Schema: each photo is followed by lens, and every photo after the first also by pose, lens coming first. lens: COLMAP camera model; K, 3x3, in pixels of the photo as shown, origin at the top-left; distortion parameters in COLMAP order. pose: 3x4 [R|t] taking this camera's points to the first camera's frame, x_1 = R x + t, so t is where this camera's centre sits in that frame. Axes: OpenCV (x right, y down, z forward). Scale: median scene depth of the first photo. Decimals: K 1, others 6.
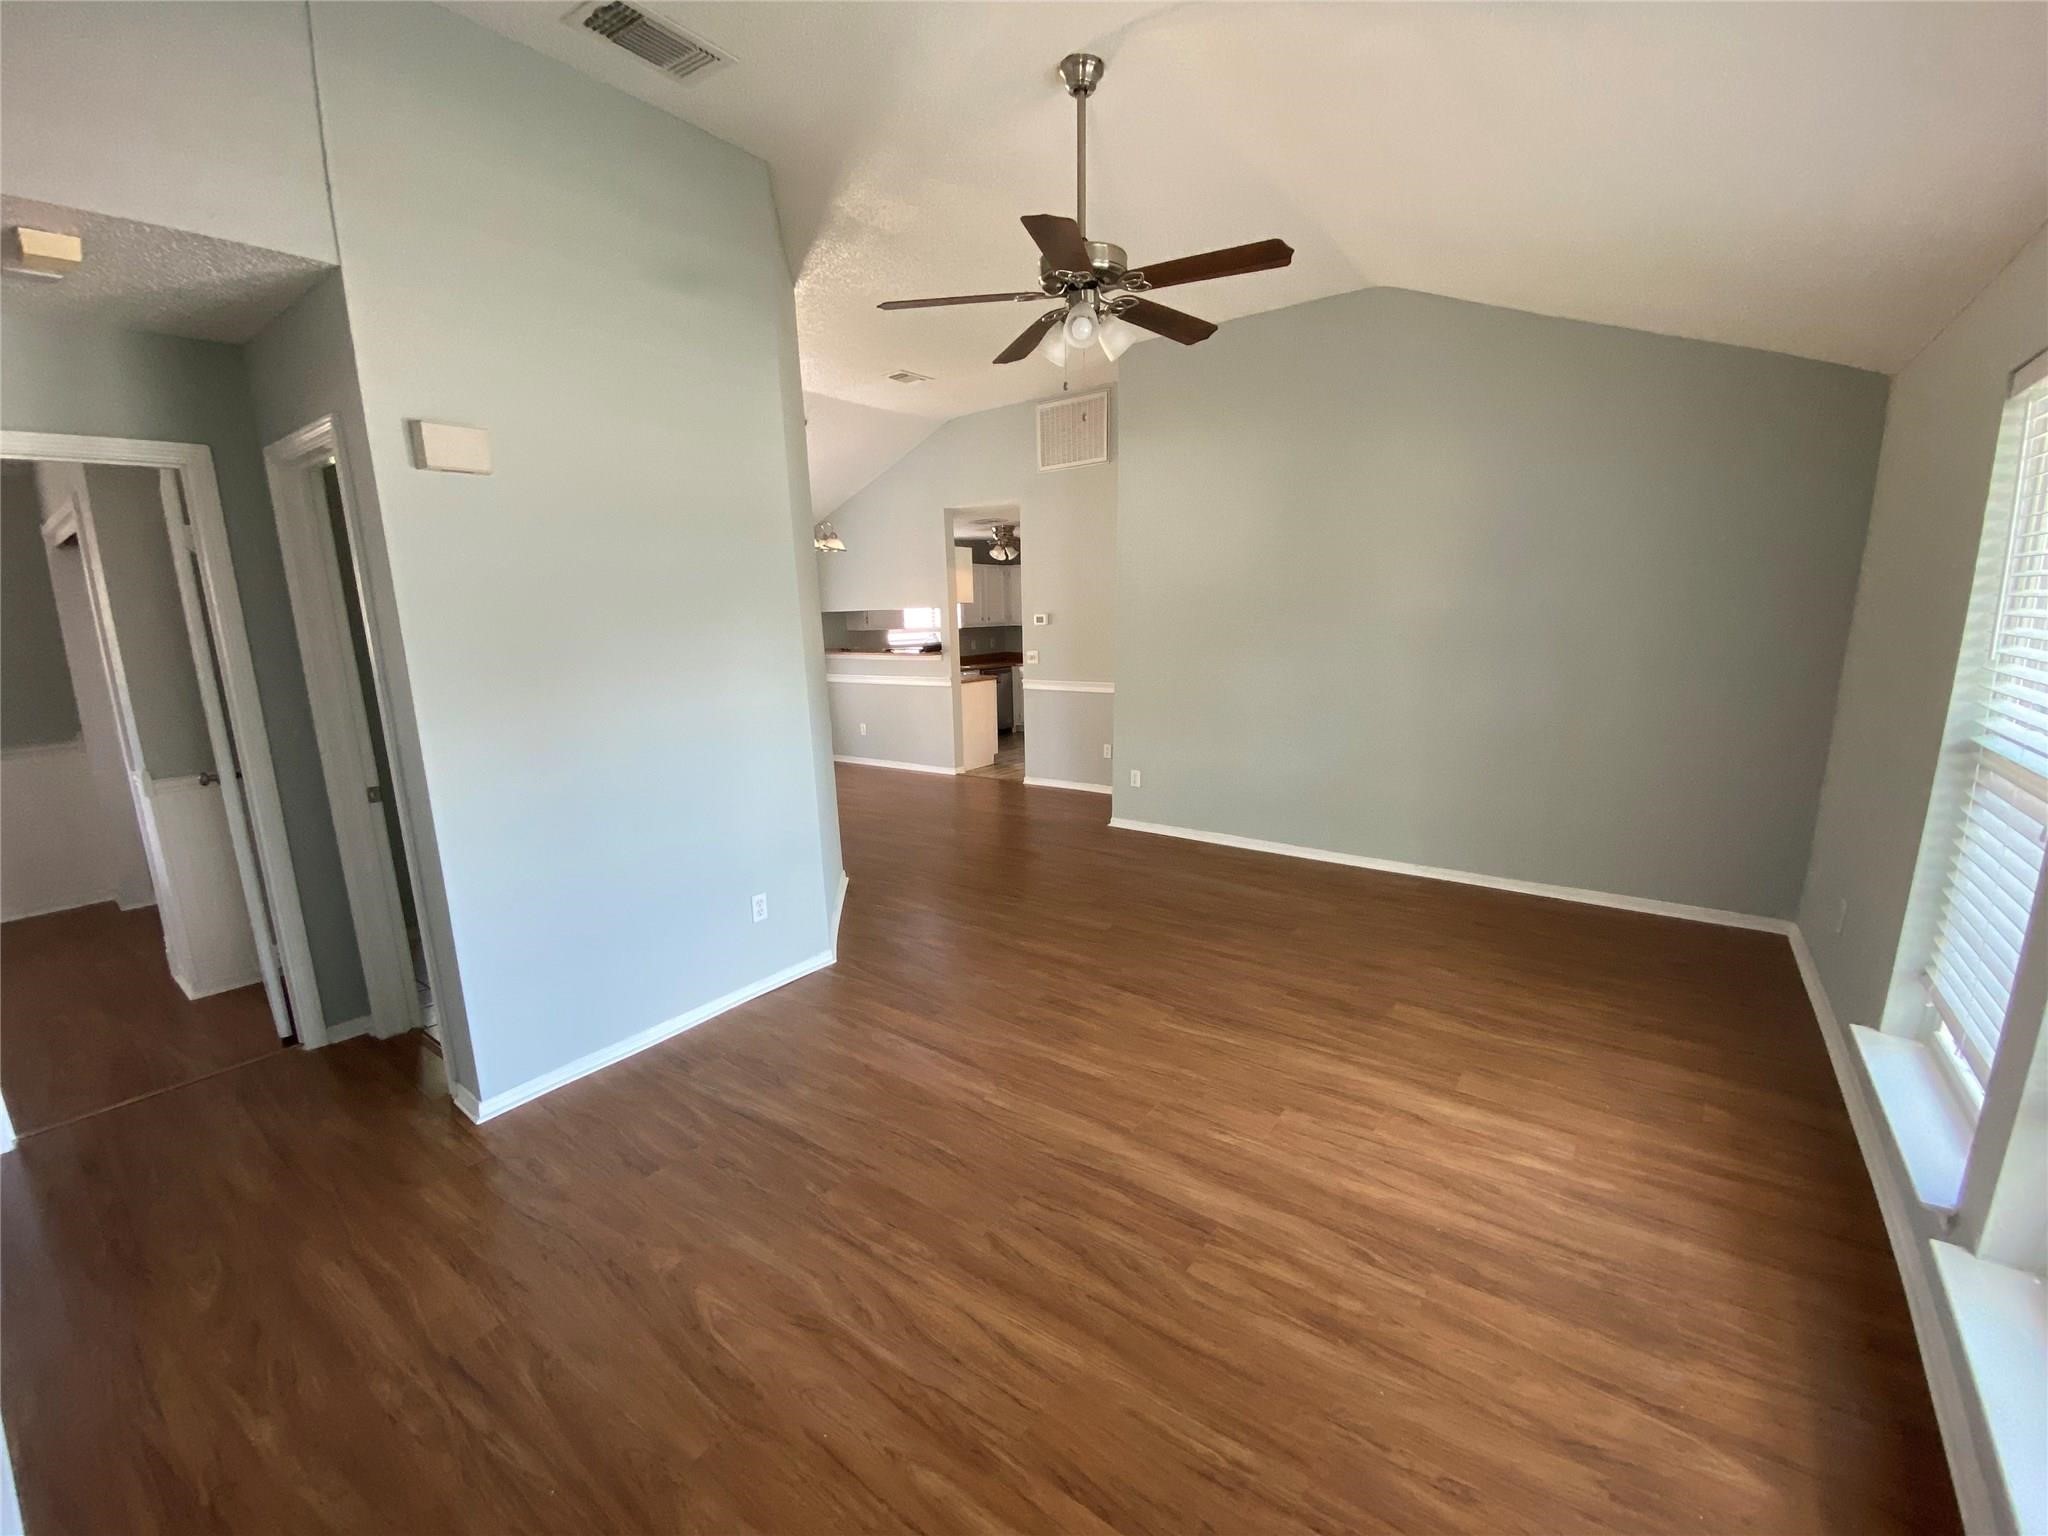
lens RADIAL K [[825.5, 0, 1010.2], [0, 825.5, 763.8], [0, 0, 1]] dist [0.037123, -0.023891]
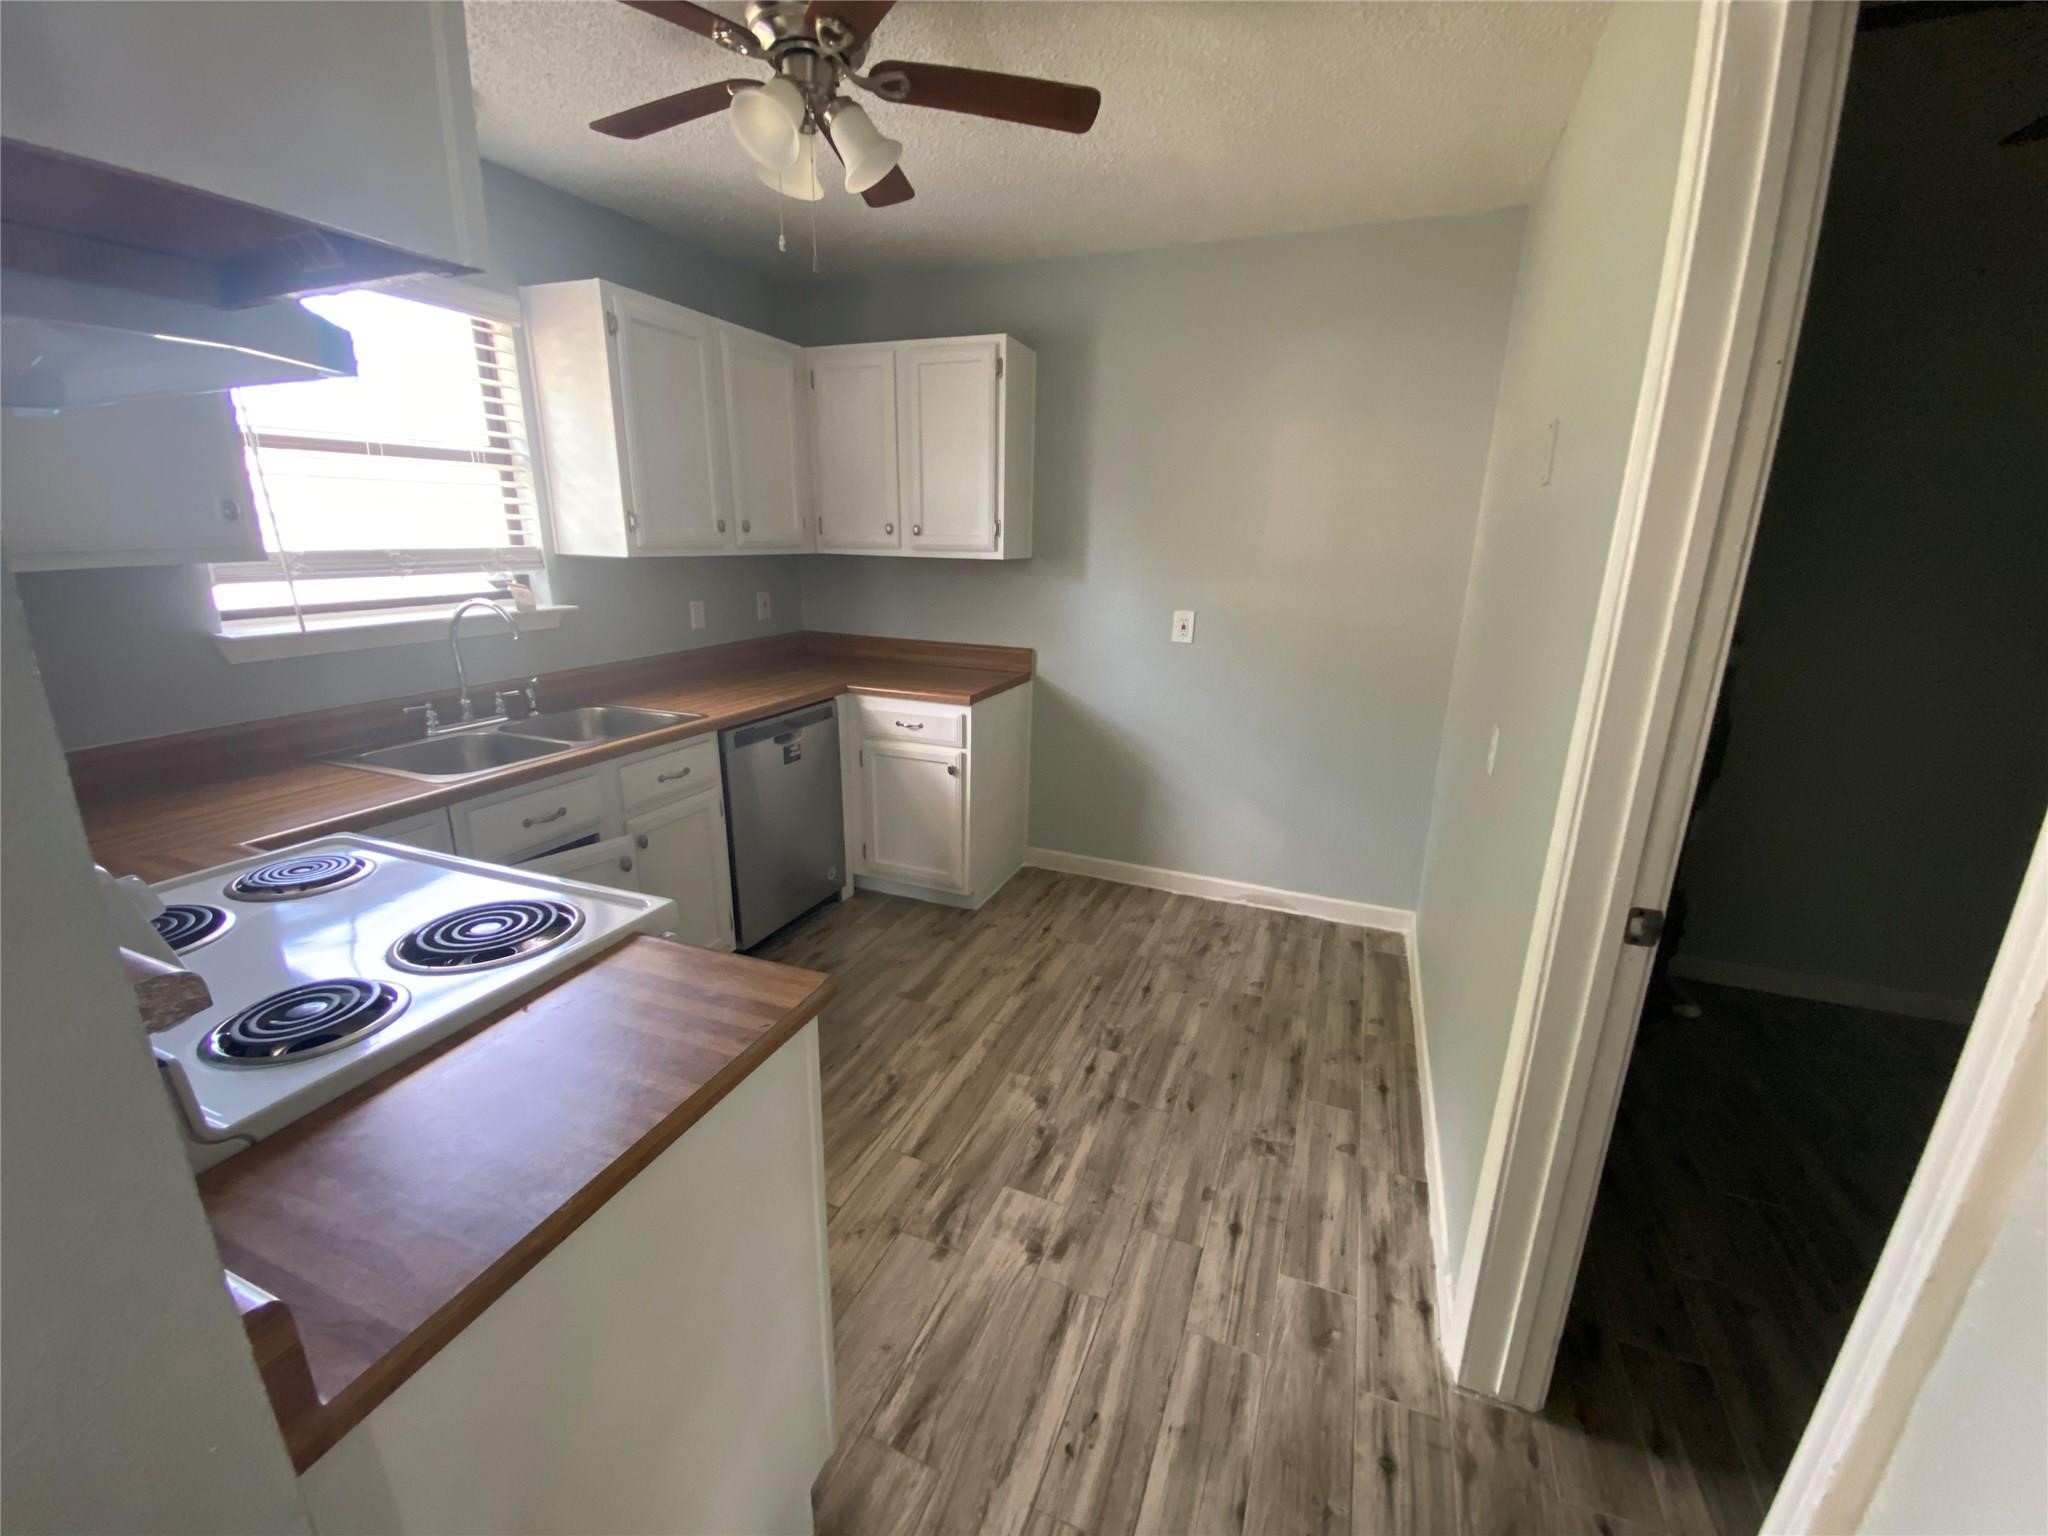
lens RADIAL K [[825.5, 0, 1010.2], [0, 825.5, 763.8], [0, 0, 1]] dist [0.037123, -0.023891]
pose [[0.961584, -0.034799, 0.272295, -0.028641], [0.010958, 0.996008, 0.088590, -0.175459], [-0.274291, -0.082203, 0.958127, 1.032171]]
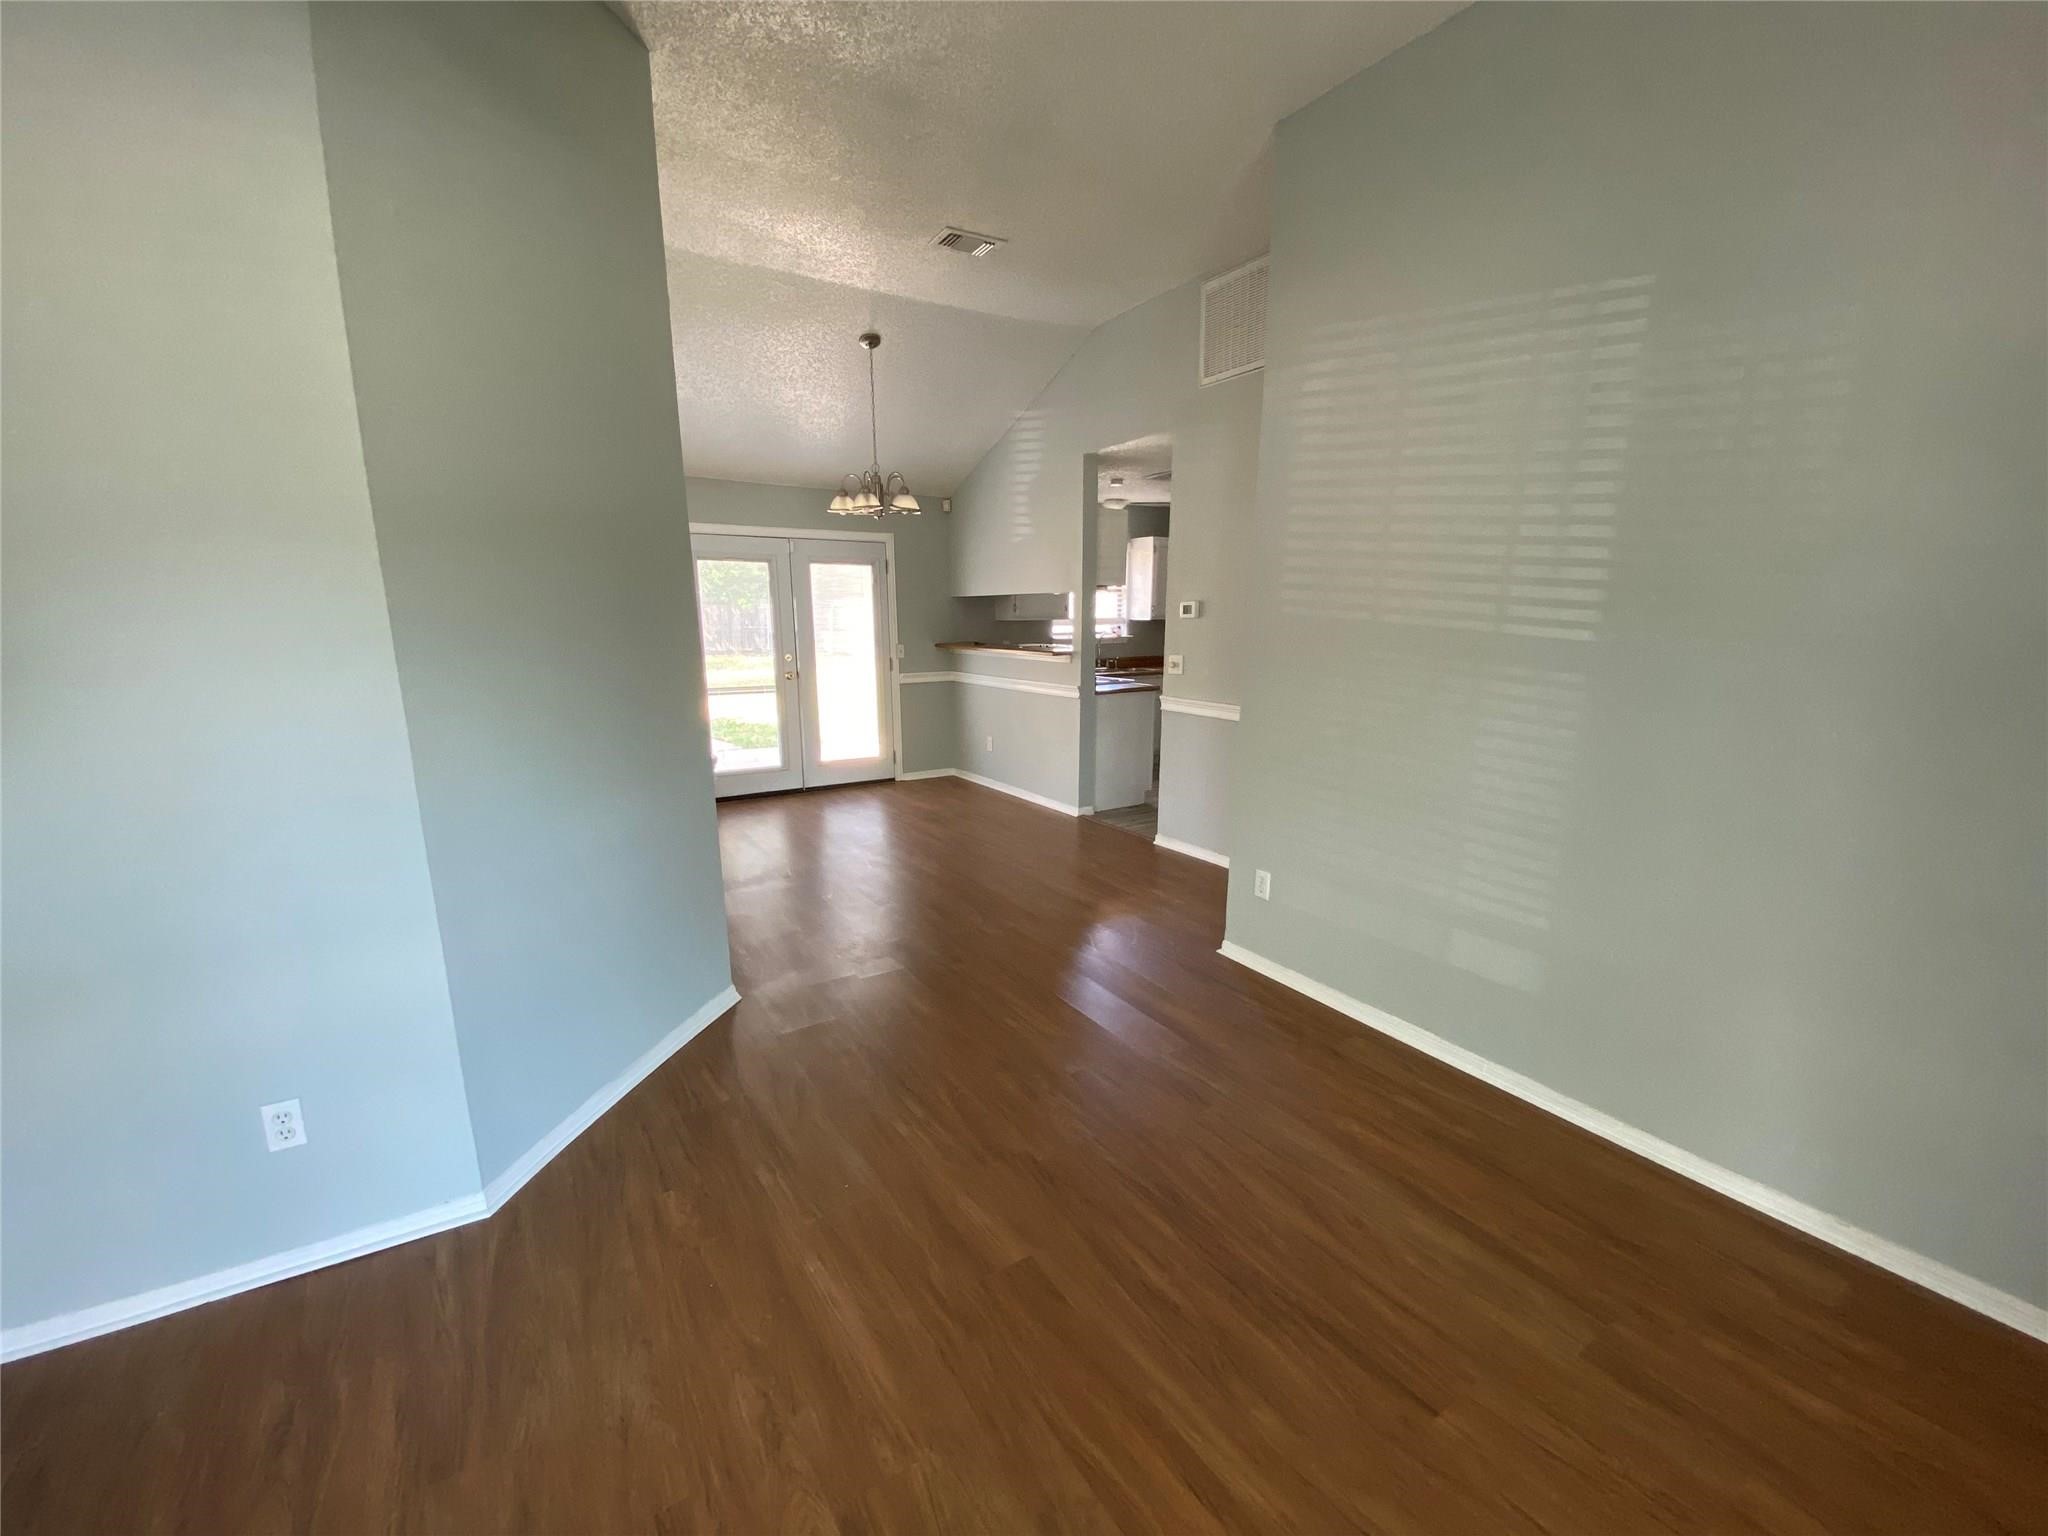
lens RADIAL K [[825.5, 0, 1010.2], [0, 825.5, 763.8], [0, 0, 1]] dist [0.037123, -0.023891]
pose [[0.934737, 0.086885, -0.344554, 0.142011], [-0.083307, 0.996205, 0.025207, -0.052615], [0.345437, 0.005142, 0.938428, 0.307980]]
